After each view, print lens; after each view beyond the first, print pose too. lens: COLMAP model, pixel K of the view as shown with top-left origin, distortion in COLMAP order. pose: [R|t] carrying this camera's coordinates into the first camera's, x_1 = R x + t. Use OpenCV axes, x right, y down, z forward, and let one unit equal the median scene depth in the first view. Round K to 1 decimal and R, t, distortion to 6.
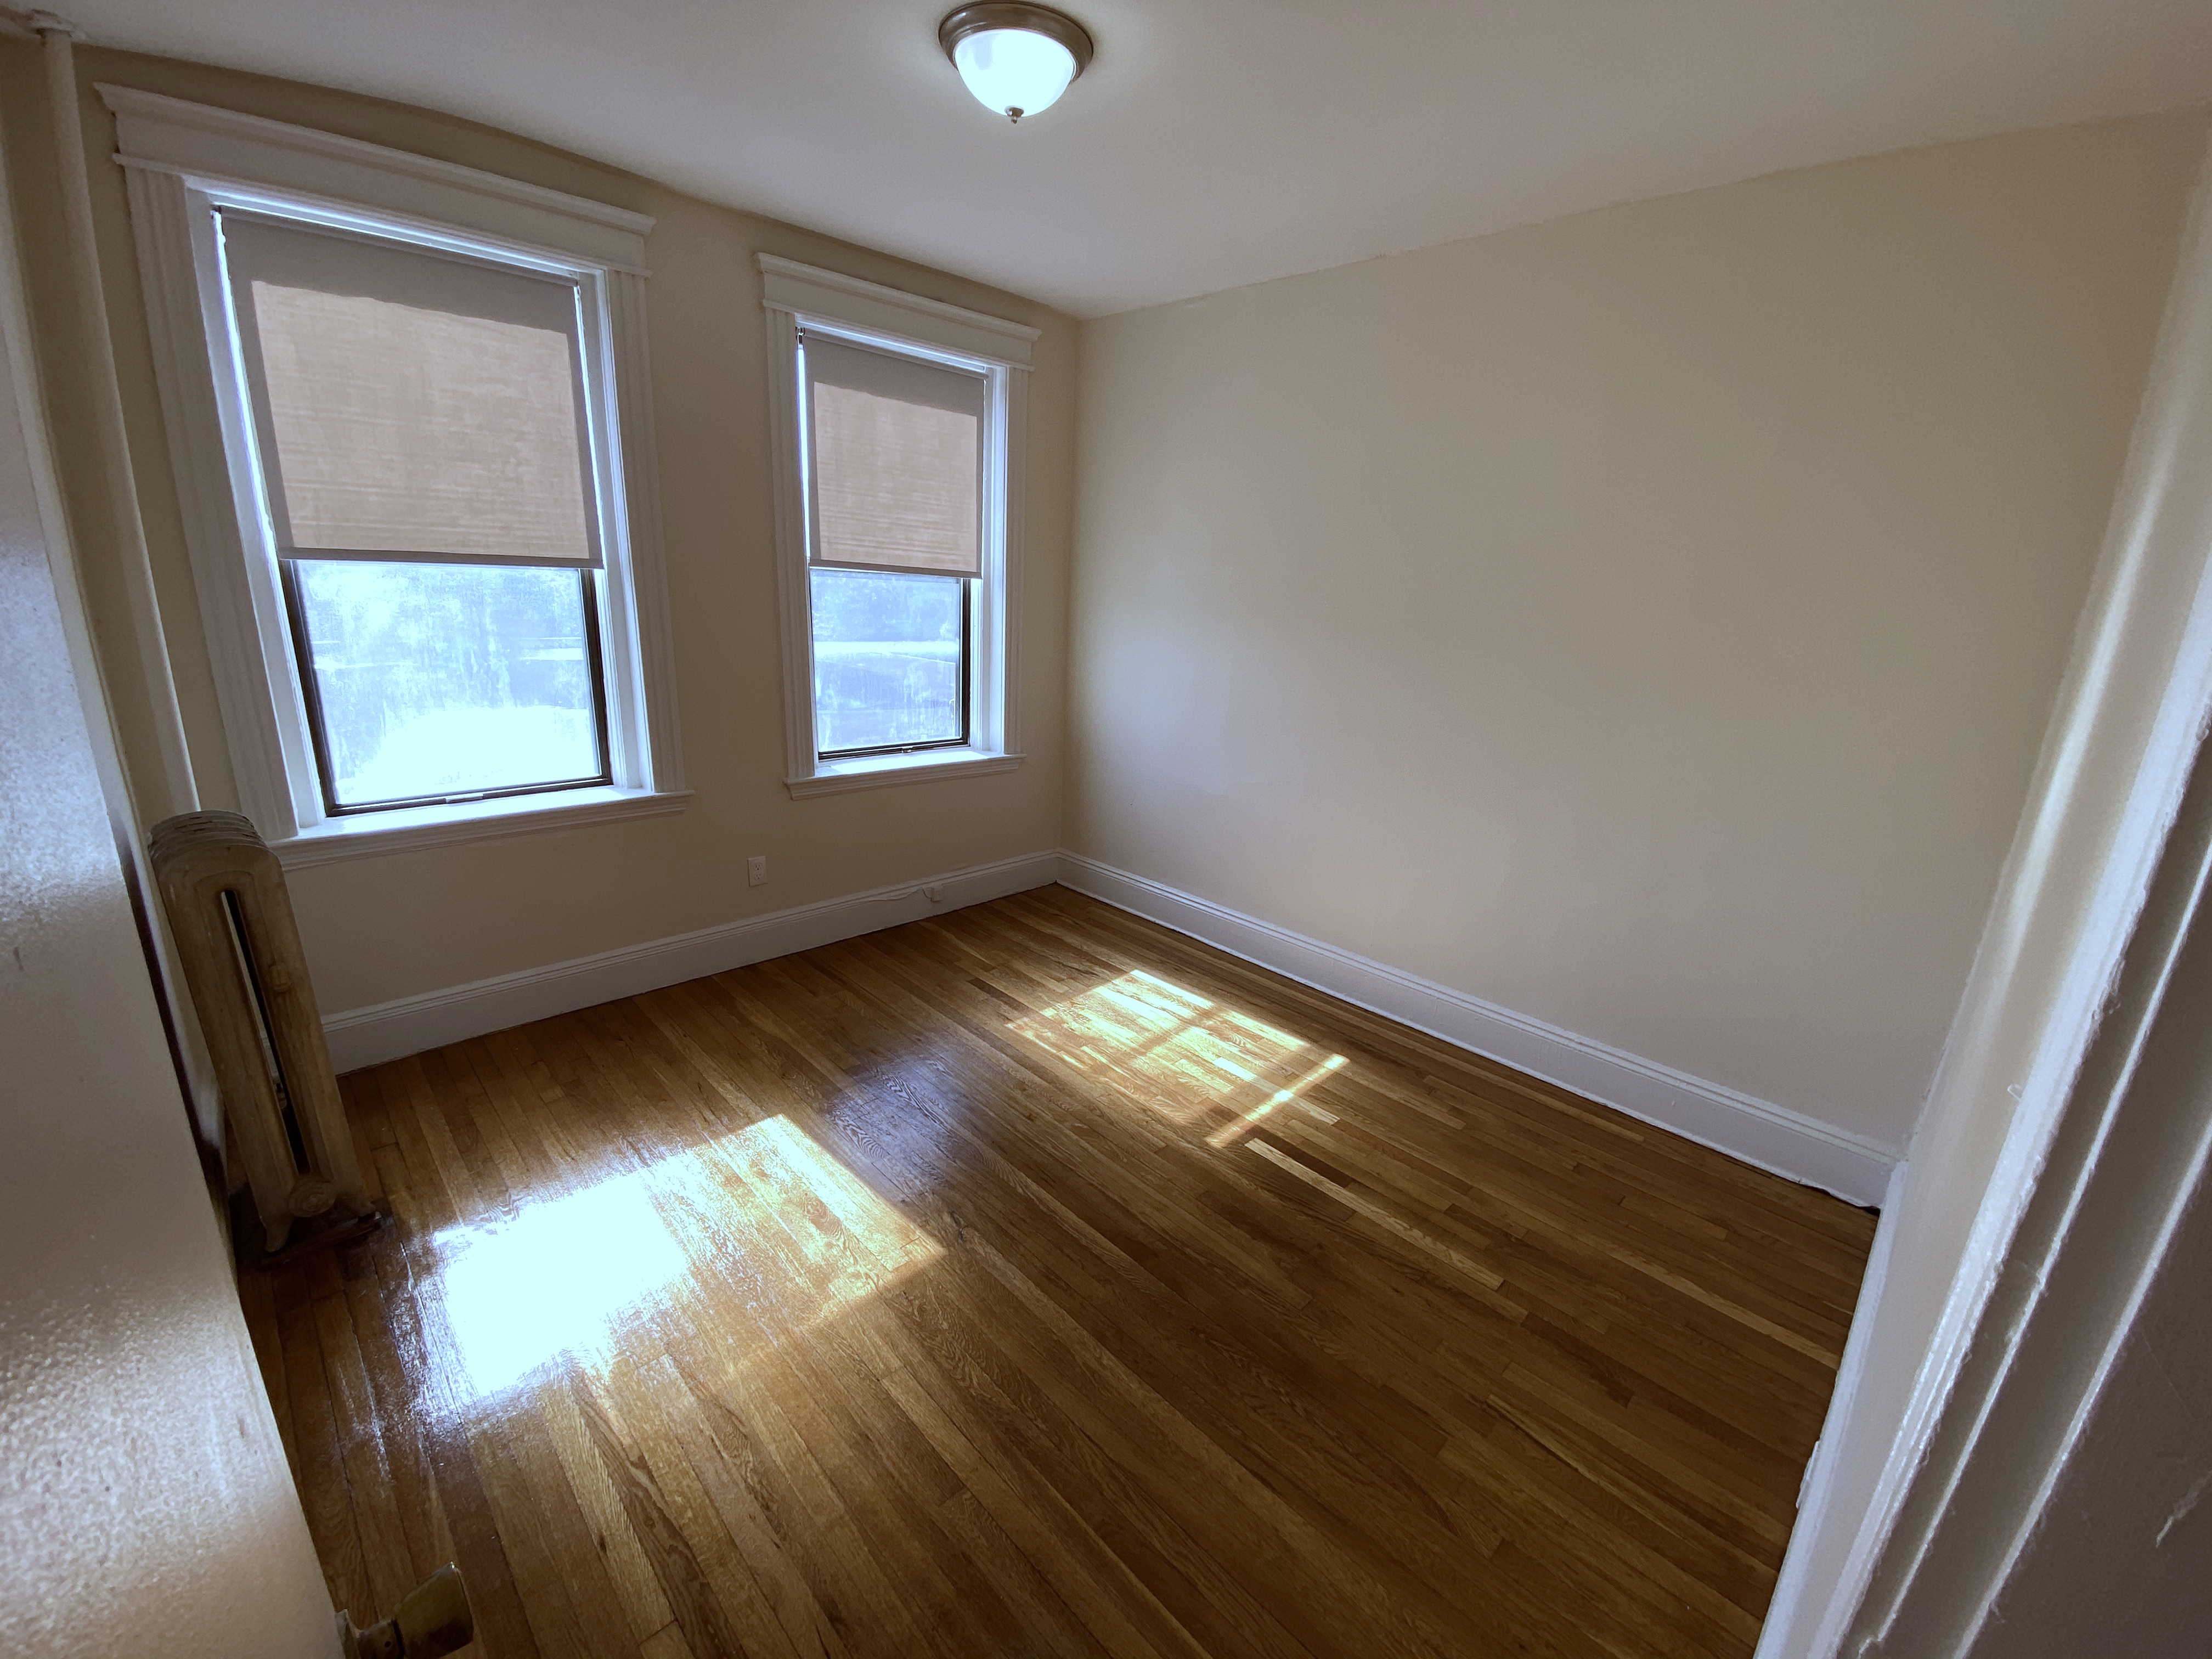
lens RADIAL K [[902.4, 0, 1107.9], [0, 902.4, 833.8], [0, 0, 1]] dist [-0.001208, -0.000345]
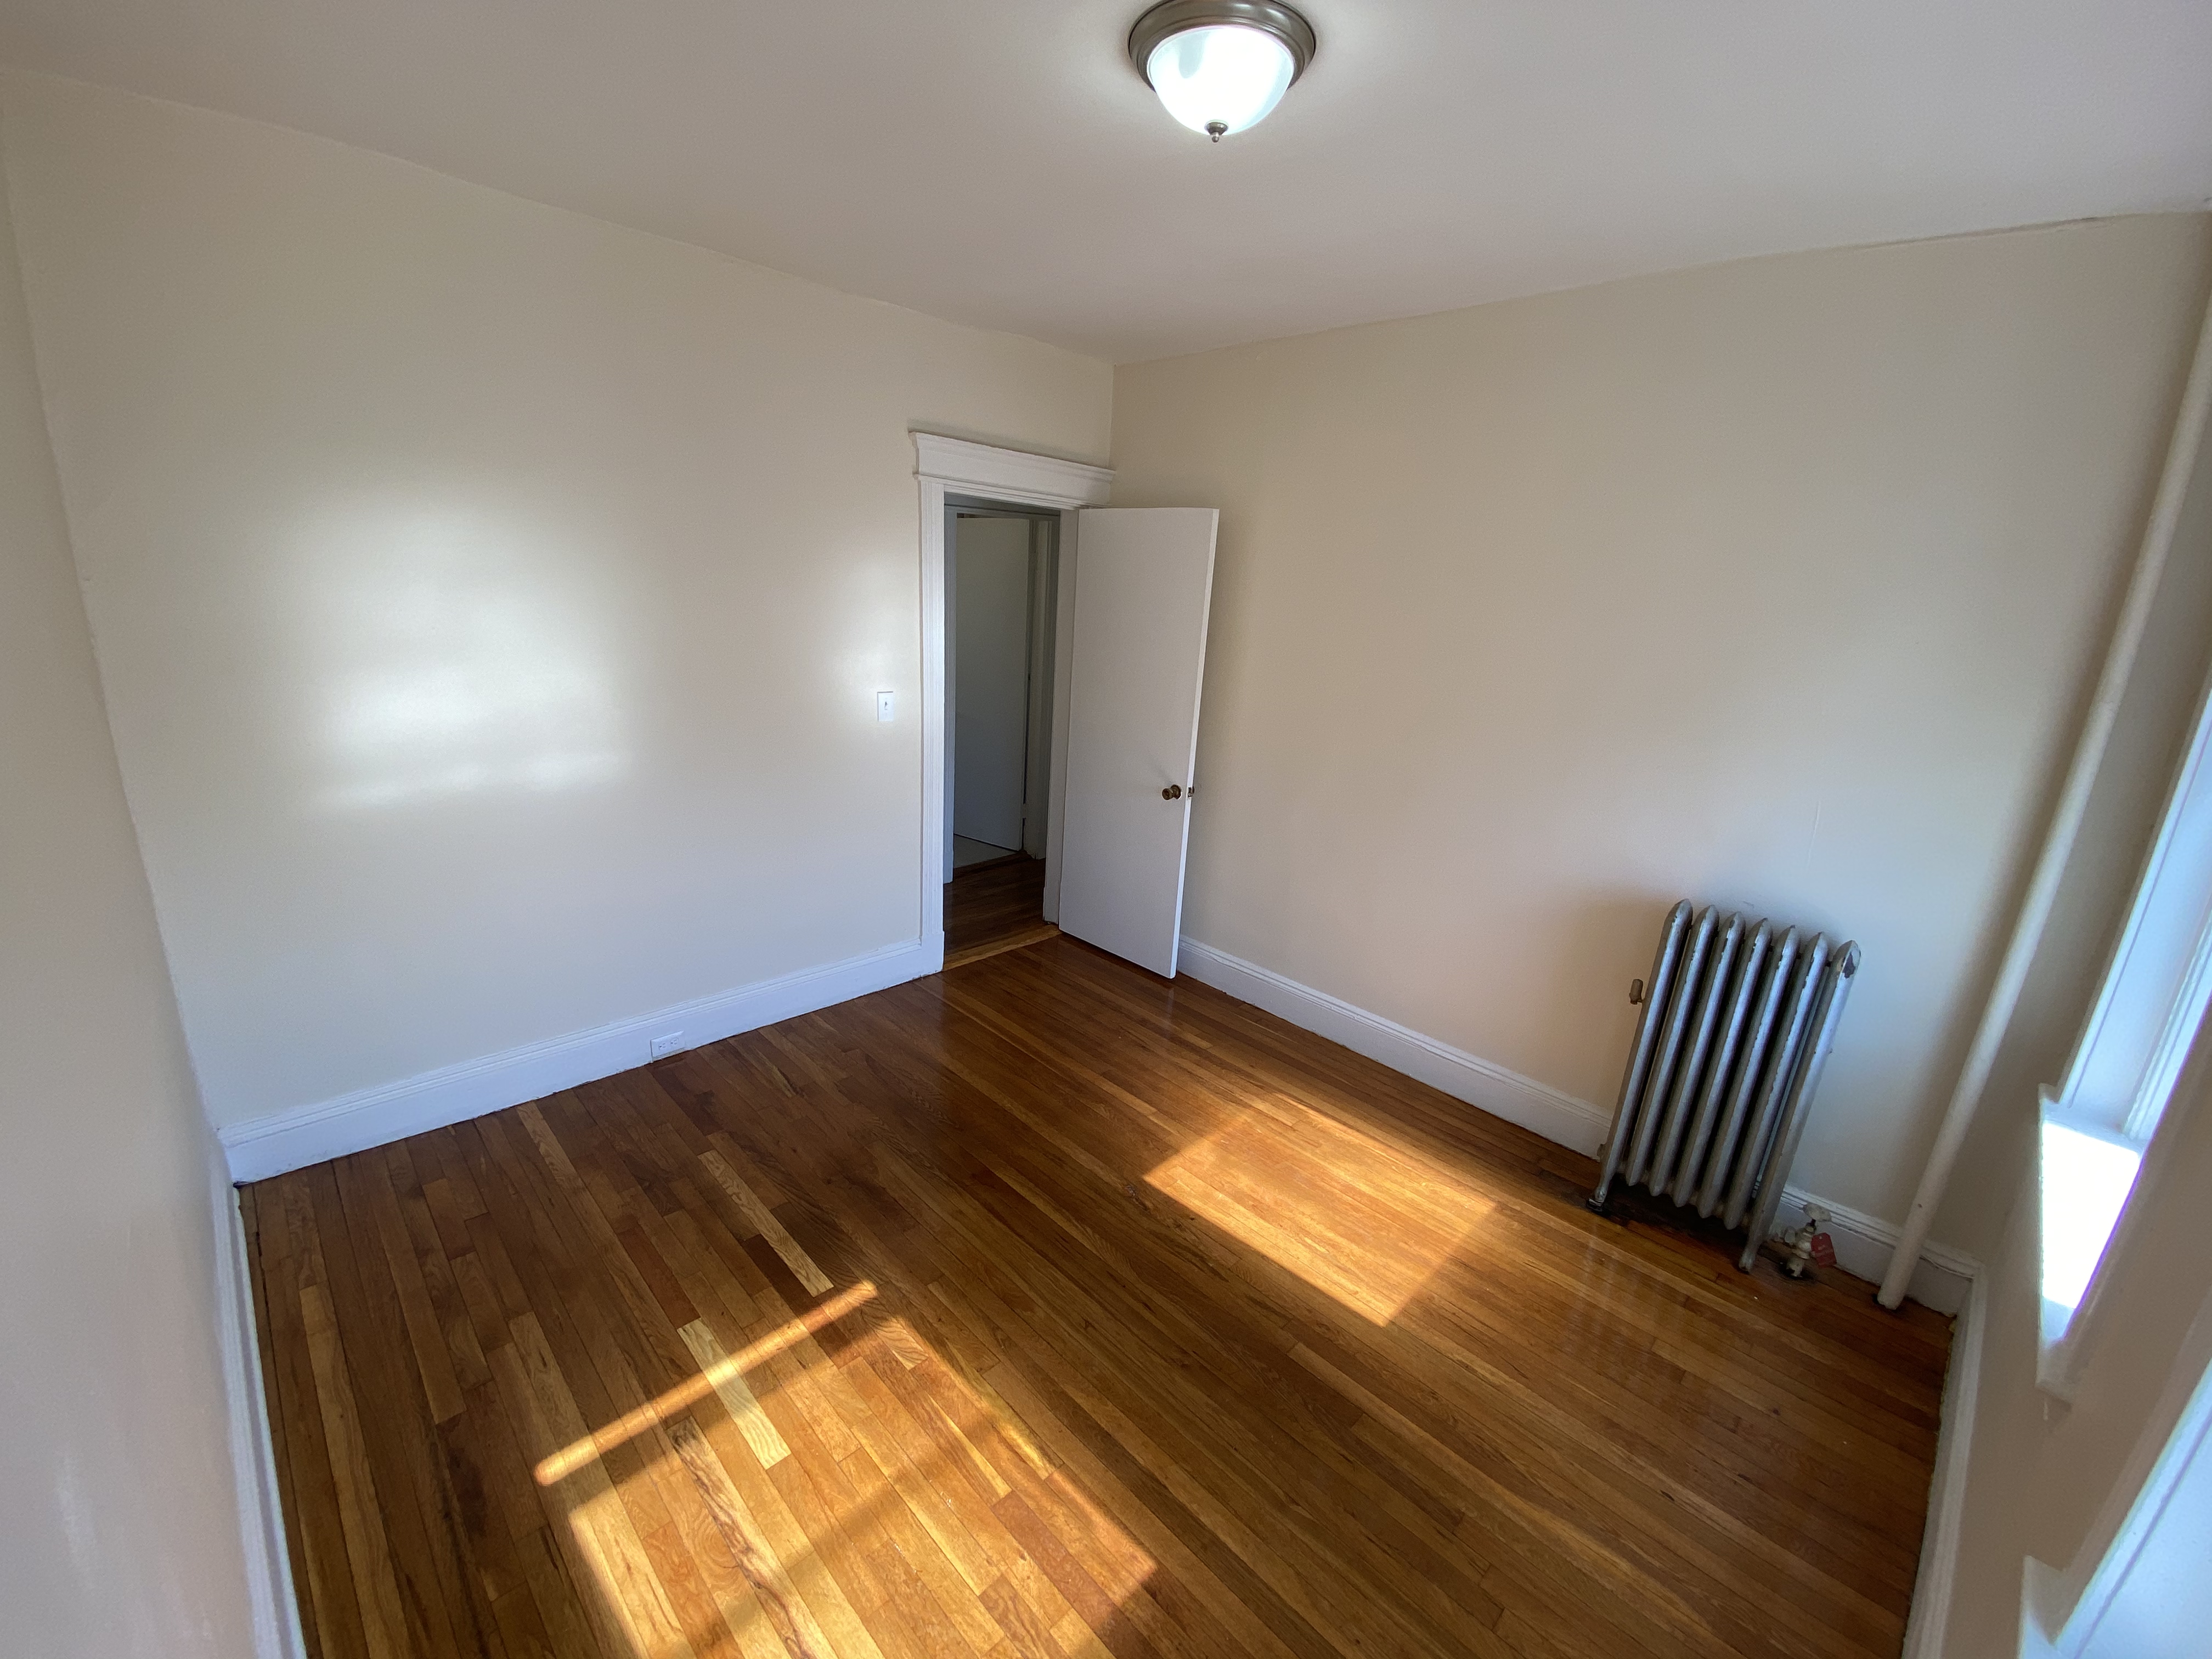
lens RADIAL K [[902.4, 0, 1099.6], [0, 902.4, 844.5], [0, 0, 1]] dist [-0.001208, -0.000345]
pose [[-0.994297, -0.104827, -0.019624, -0.041596], [-0.099092, 0.840051, 0.533381, -0.525649], [-0.039427, 0.532284, -0.845647, 1.597800]]
